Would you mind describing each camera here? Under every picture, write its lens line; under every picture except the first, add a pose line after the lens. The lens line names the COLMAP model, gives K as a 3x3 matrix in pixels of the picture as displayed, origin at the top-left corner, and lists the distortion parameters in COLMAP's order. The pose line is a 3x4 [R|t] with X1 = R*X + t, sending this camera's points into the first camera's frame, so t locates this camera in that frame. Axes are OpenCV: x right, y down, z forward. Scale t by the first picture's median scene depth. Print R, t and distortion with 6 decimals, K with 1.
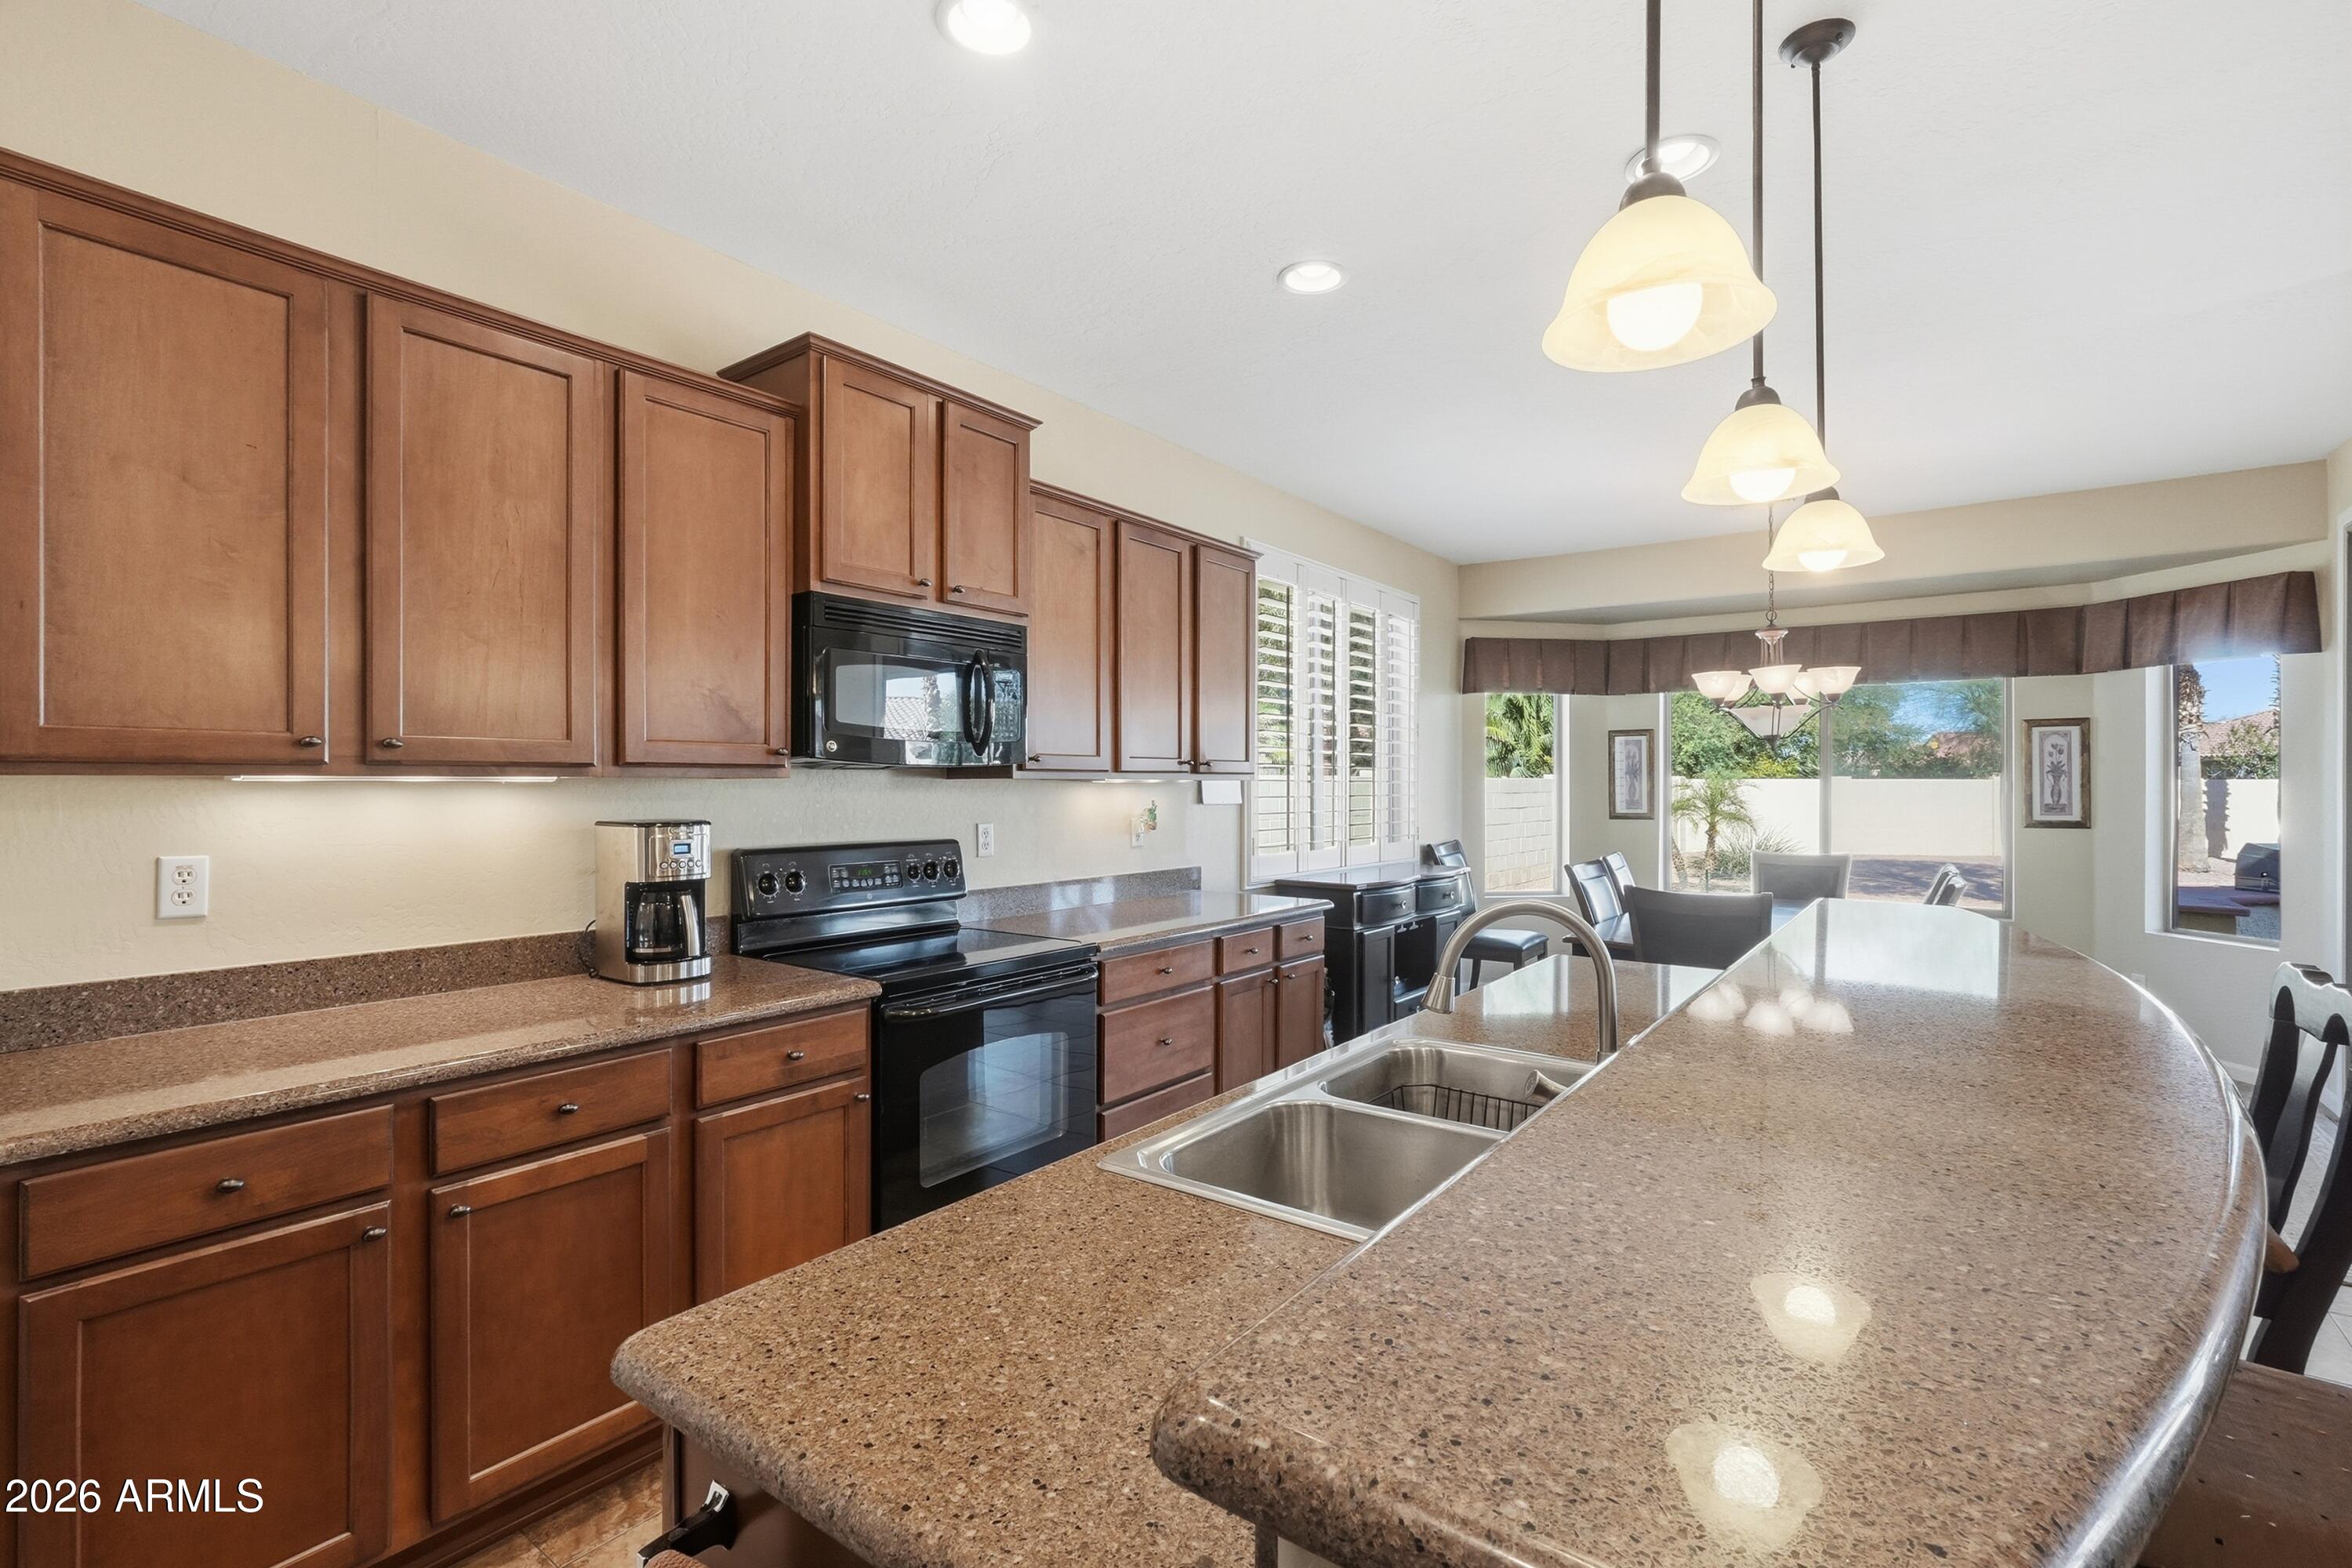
lens RADIAL K [[1070.3, 0, 1187.4], [0, 1070.3, 786.3], [0, 0, 1]] dist [-0.009572, 0.004023]
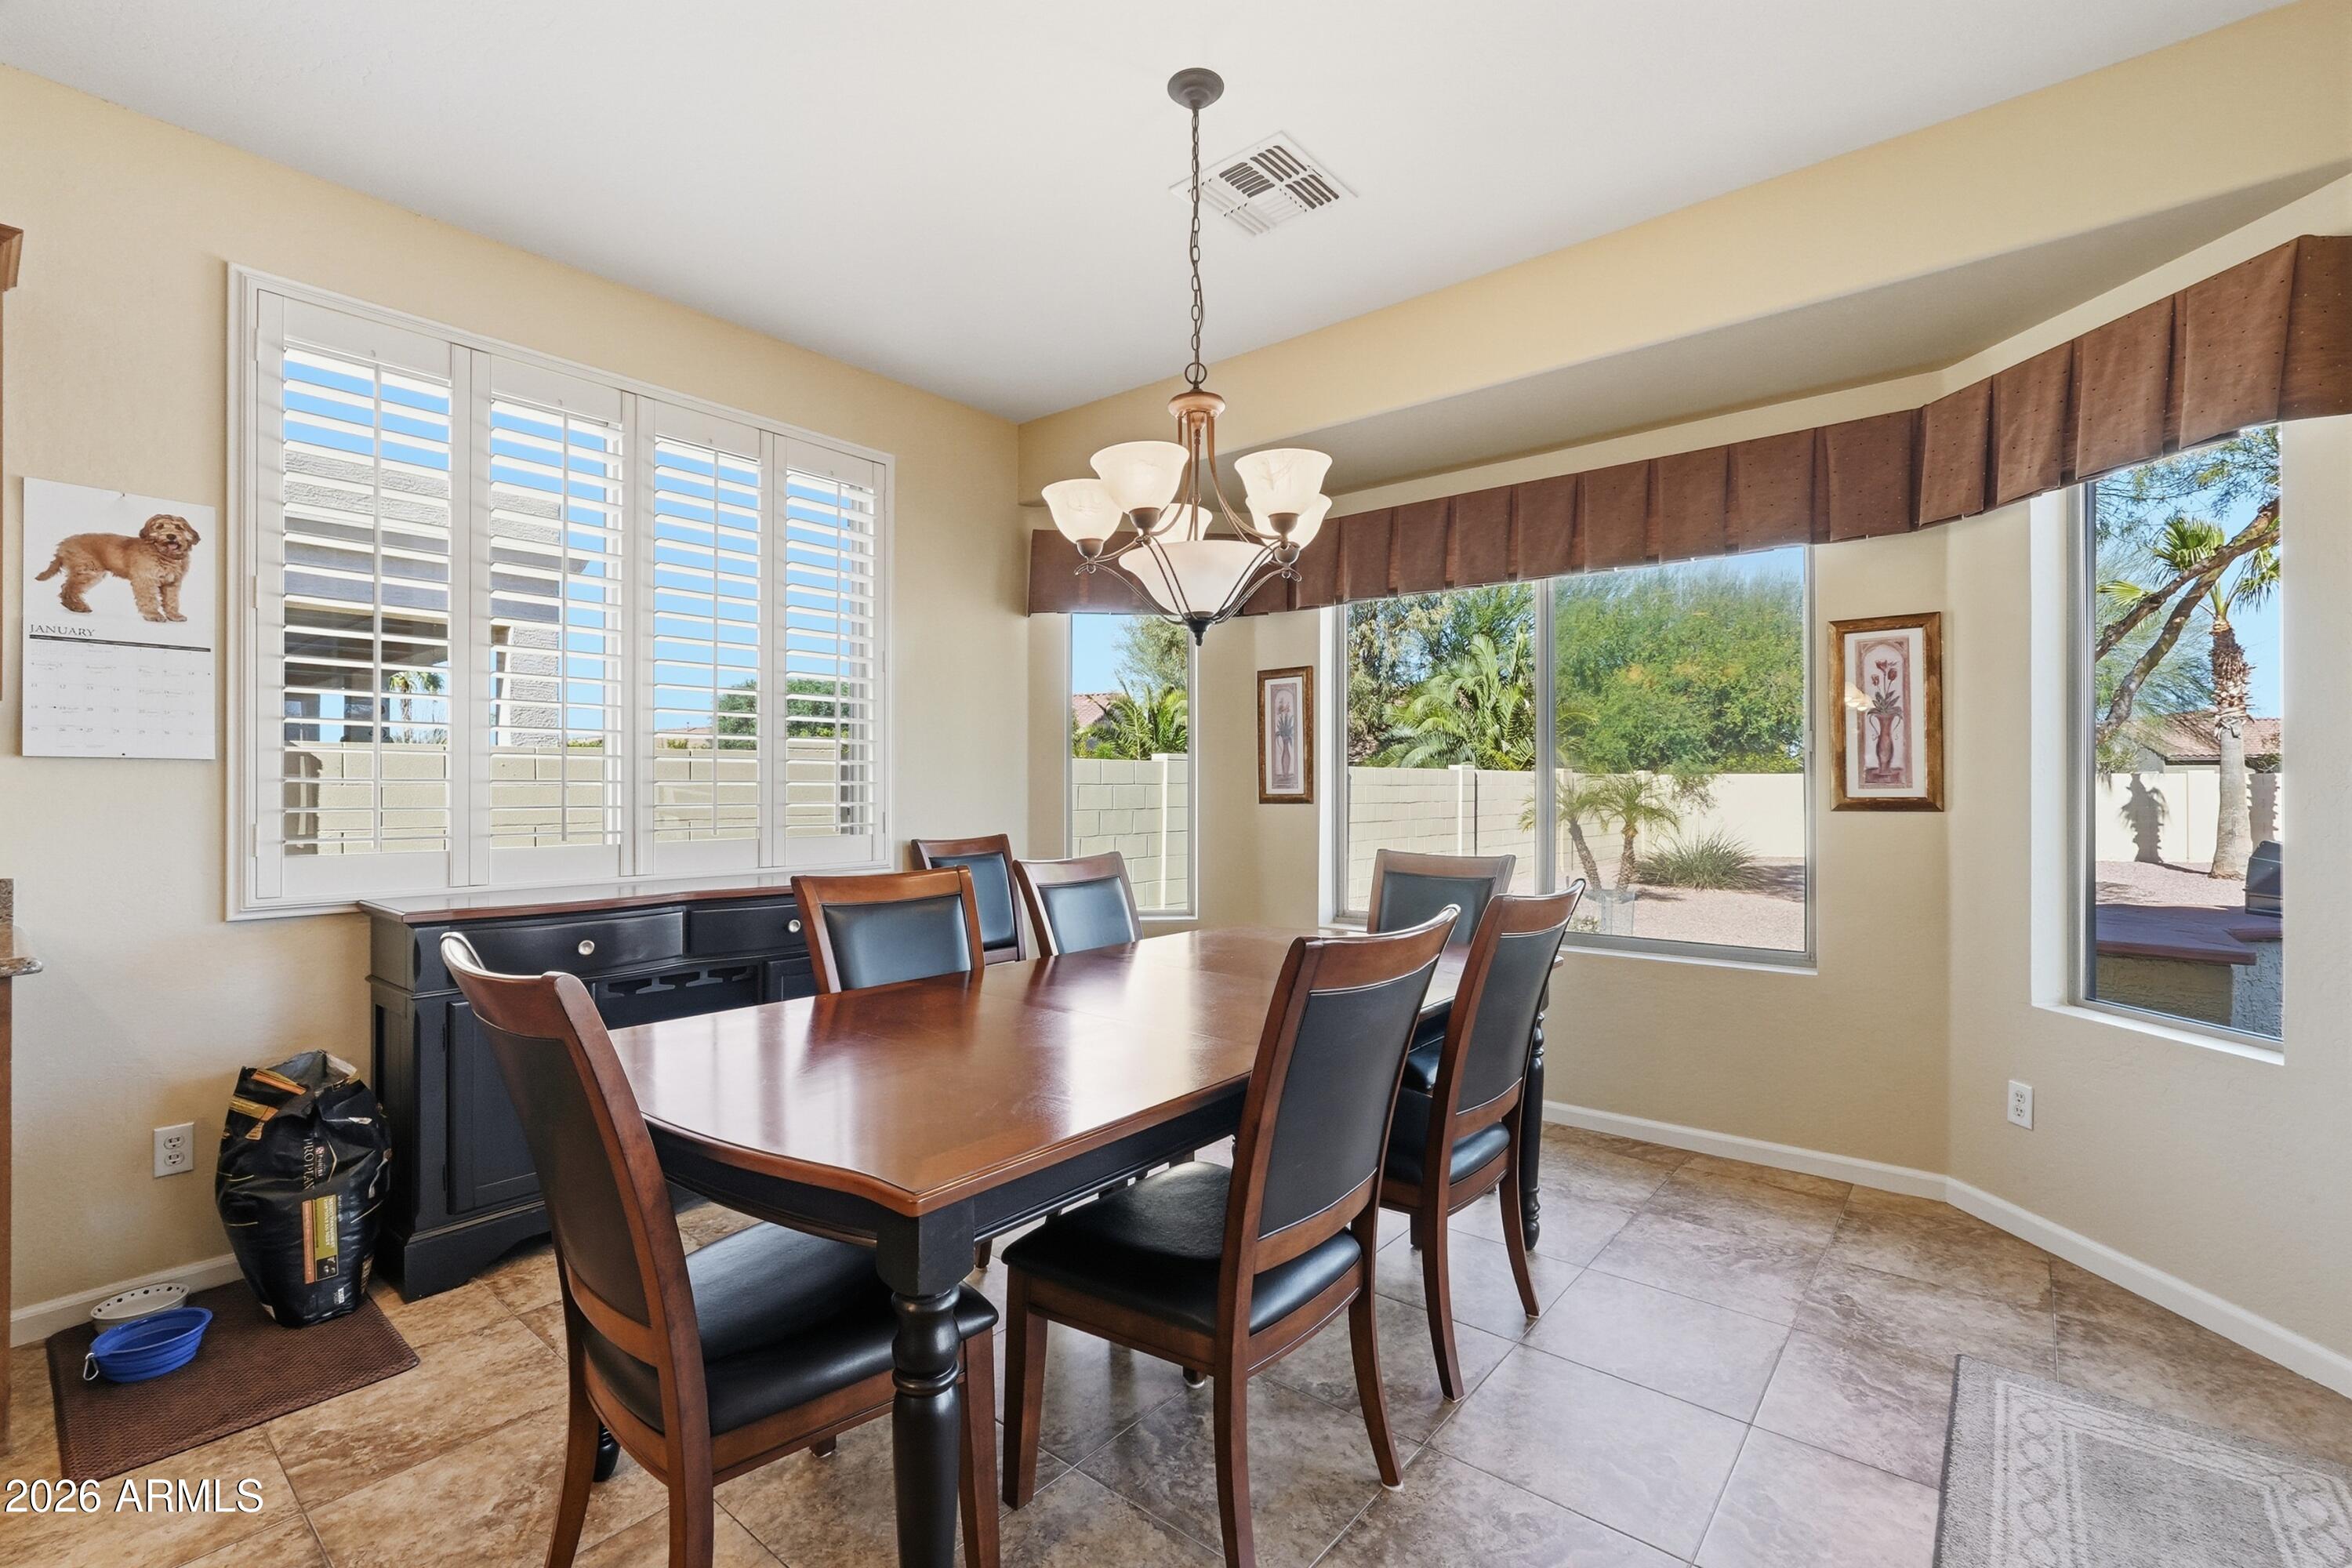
lens RADIAL K [[1070.3, 0, 1185.8], [0, 1070.3, 782.5], [0, 0, 1]] dist [-0.009572, 0.004023]
pose [[0.999469, -0.003404, -0.032408, 0.471190], [0.003103, 0.999951, -0.009356, 0.028470], [0.032438, 0.009250, 0.999431, 0.432764]]
